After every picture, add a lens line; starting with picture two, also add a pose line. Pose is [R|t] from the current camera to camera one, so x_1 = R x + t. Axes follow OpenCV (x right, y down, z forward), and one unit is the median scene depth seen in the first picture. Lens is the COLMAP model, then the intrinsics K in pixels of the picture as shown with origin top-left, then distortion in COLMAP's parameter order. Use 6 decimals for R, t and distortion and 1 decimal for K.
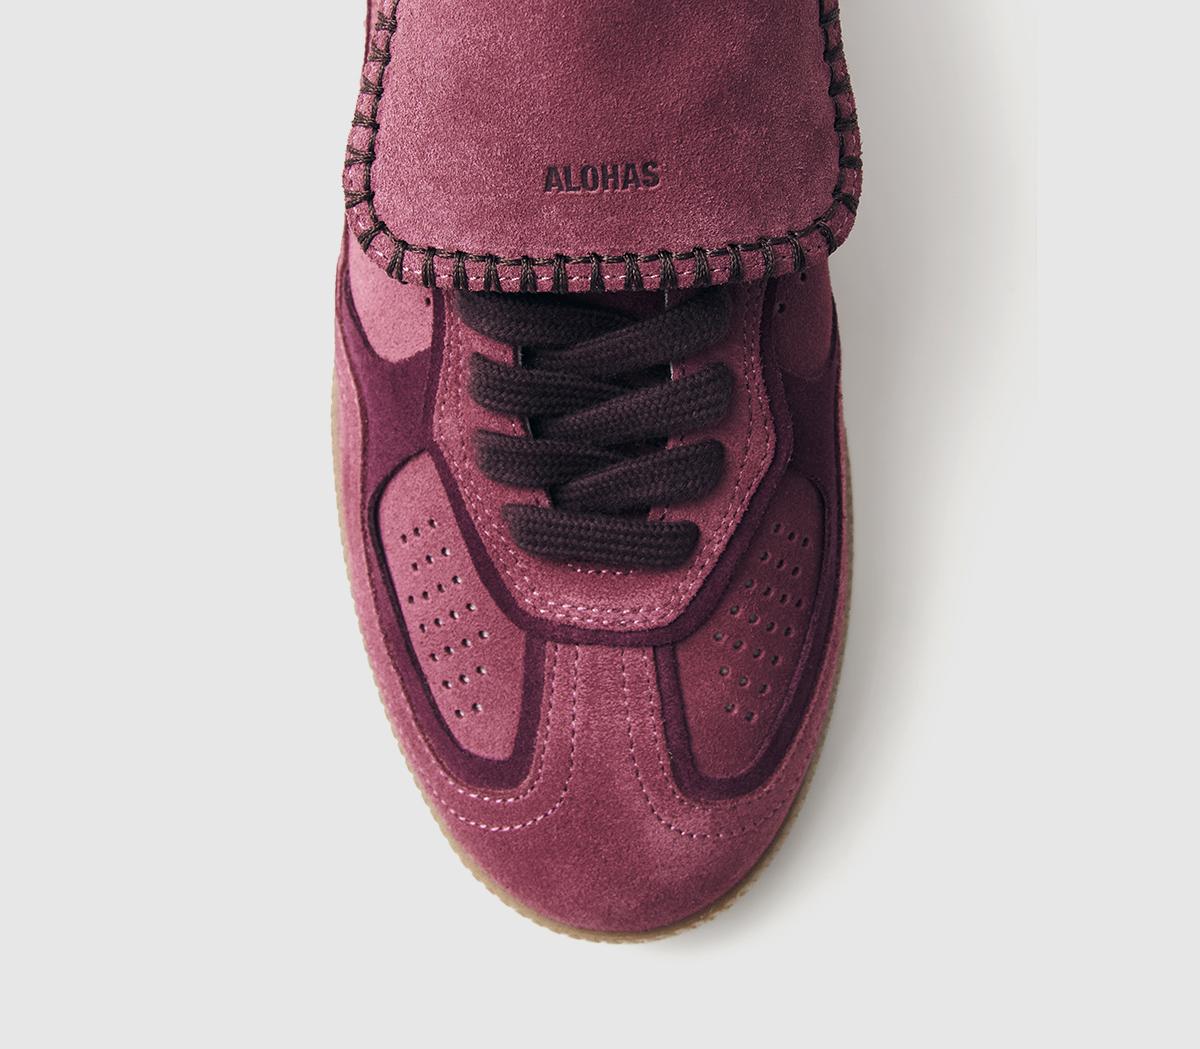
lens RADIAL K [[2704.0, 0, 600.0], [0, 2704.0, 524.5], [0, 0, 1]] dist [0.228458, -0.023242]
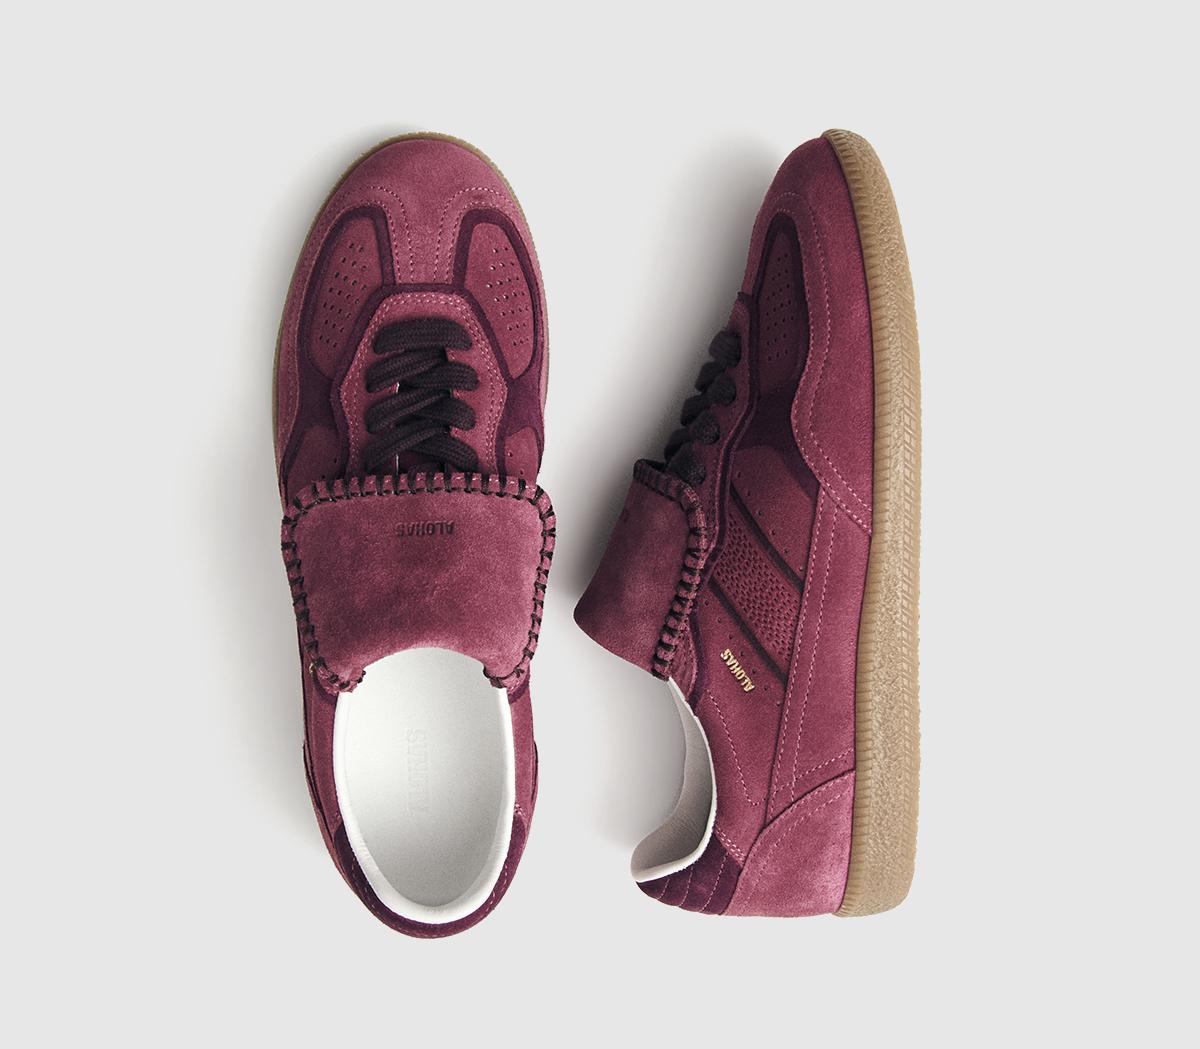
lens RADIAL K [[1020.0, 0, 600.0], [0, 1020.0, 462.1], [0, 0, 1]] dist [-0.001556, -0.001529]
pose [[-0.993562, 0.026300, -0.110194, -0.038959], [-0.017548, -0.996668, -0.079651, -0.025009], [-0.111922, -0.077205, 0.990713, 0.287167]]
